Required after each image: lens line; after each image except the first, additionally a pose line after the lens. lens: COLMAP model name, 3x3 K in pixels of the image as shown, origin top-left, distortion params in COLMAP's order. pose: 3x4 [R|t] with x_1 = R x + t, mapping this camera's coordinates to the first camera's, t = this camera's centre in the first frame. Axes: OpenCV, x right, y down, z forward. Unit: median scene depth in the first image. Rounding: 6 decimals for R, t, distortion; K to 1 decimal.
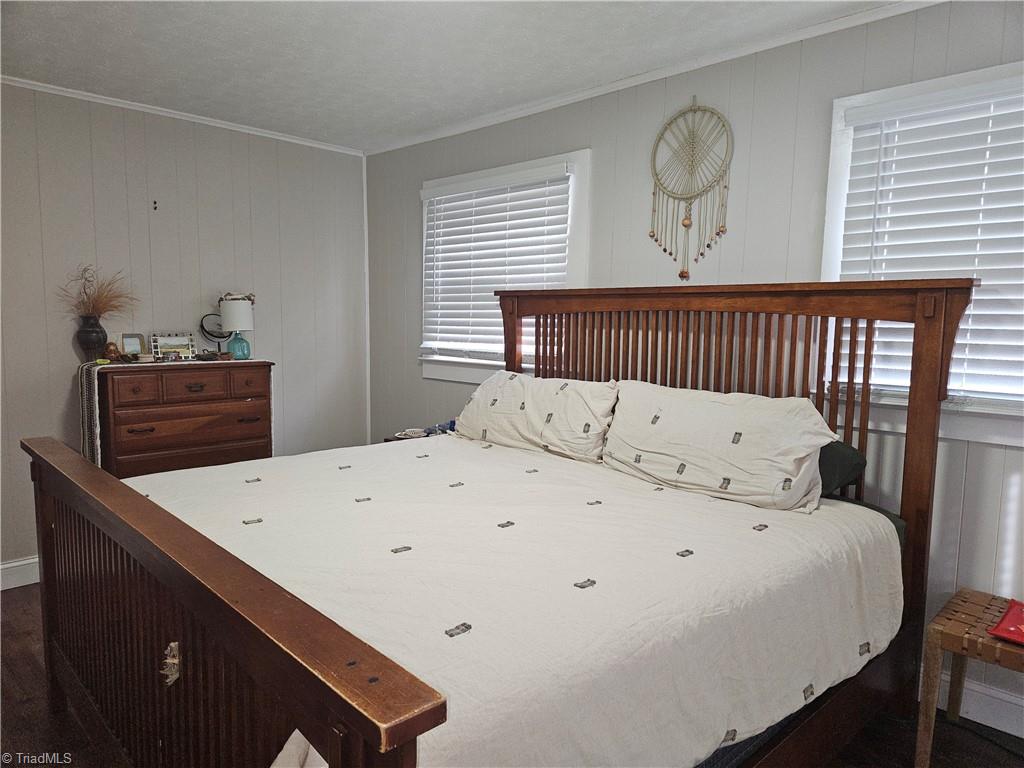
lens RADIAL K [[683.5, 0, 512.0], [0, 683.5, 384.0], [0, 0, 1]] dist [0.054046, -0.003174]
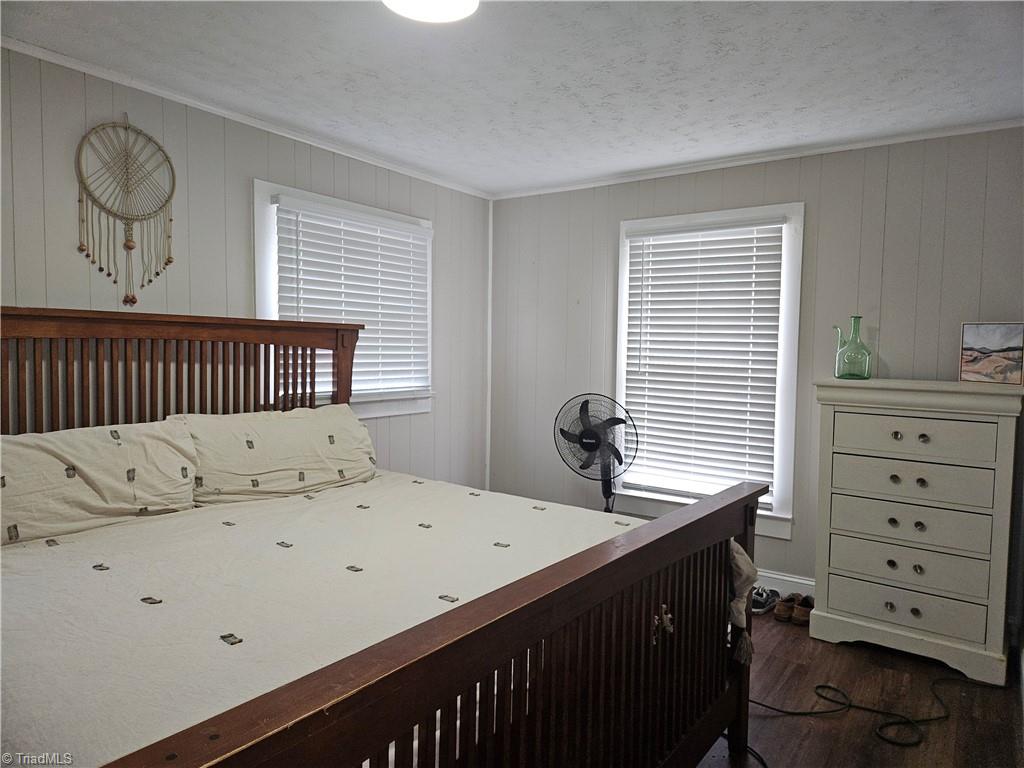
lens RADIAL K [[683.5, 0, 512.0], [0, 683.5, 384.0], [0, 0, 1]] dist [0.054046, -0.003174]
pose [[-0.176006, -0.068062, 0.982033, -0.887895], [0.080755, 0.993246, 0.083312, -0.095112], [-0.981071, 0.093967, -0.169321, 0.763637]]
